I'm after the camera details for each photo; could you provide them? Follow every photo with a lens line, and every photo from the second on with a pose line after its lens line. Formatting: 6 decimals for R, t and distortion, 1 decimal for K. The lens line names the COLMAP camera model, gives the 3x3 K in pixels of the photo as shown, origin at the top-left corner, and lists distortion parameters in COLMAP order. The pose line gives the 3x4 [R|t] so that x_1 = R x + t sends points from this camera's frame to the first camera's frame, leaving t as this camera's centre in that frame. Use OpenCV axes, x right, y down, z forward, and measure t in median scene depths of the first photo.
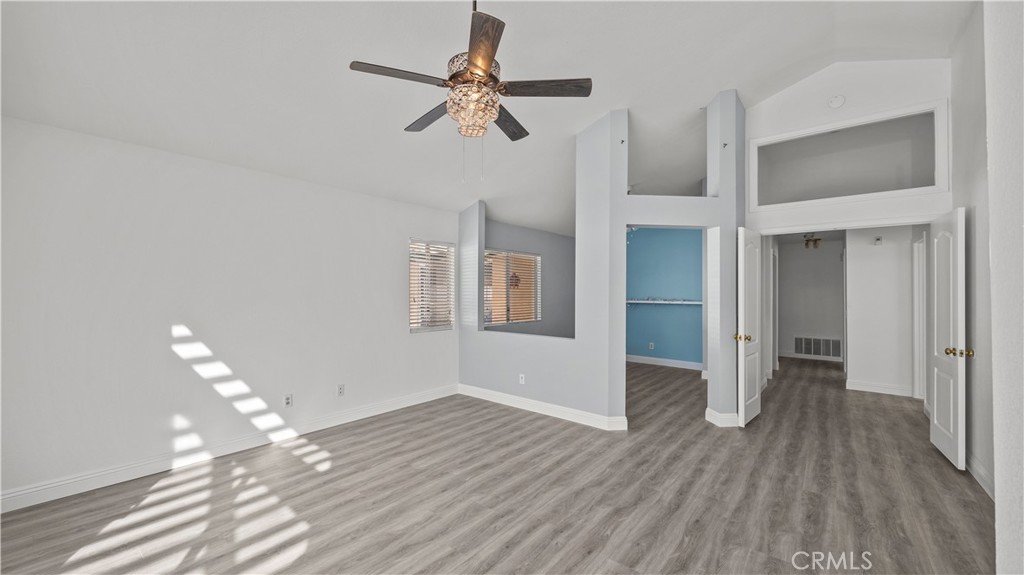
lens RADIAL K [[391.7, 0, 511.3], [0, 391.7, 291.7], [0, 0, 1]] dist [-0.002372, -0.000227]
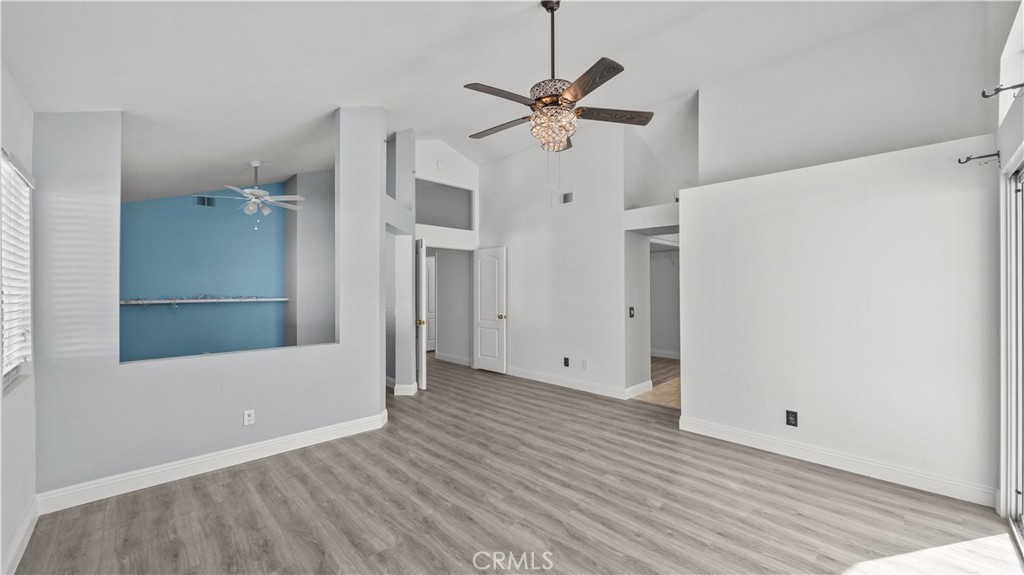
lens RADIAL K [[391.7, 0, 511.3], [0, 391.7, 291.7], [0, 0, 1]] dist [-0.002372, -0.000227]
pose [[0.111831, -0.011769, 0.993658, -0.871737], [0.002587, 0.999930, 0.011552, -0.001231], [-0.993724, 0.001279, 0.111853, 0.698921]]
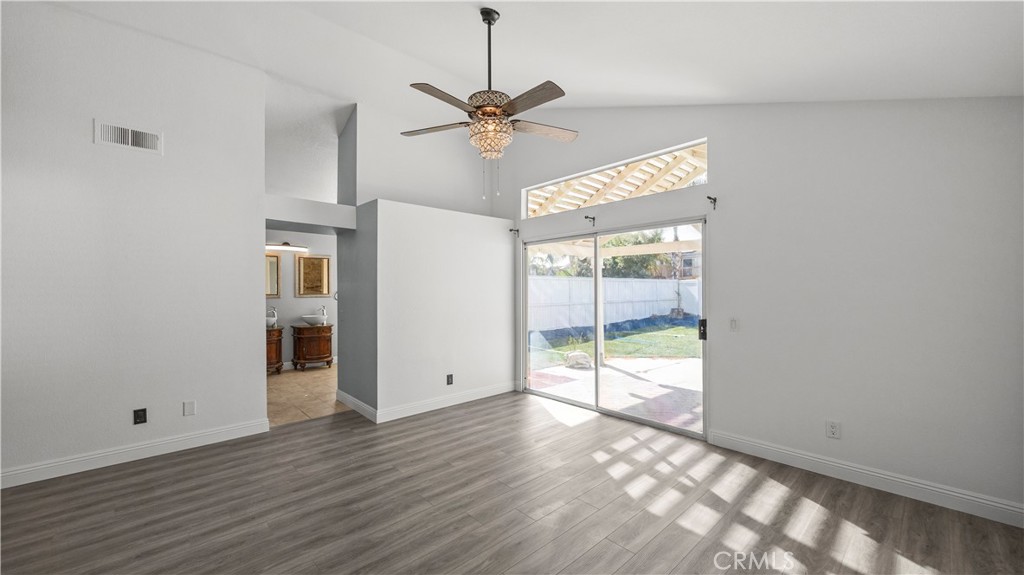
lens RADIAL K [[389.6, 0, 509.4], [0, 389.6, 289.9], [0, 0, 1]] dist [-0.001684, 0.000328]
pose [[-0.989251, 0.003433, 0.146189, -0.231121], [0.003105, 0.999992, -0.002472, 0.004259], [-0.146196, -0.001992, -0.989254, 1.522274]]
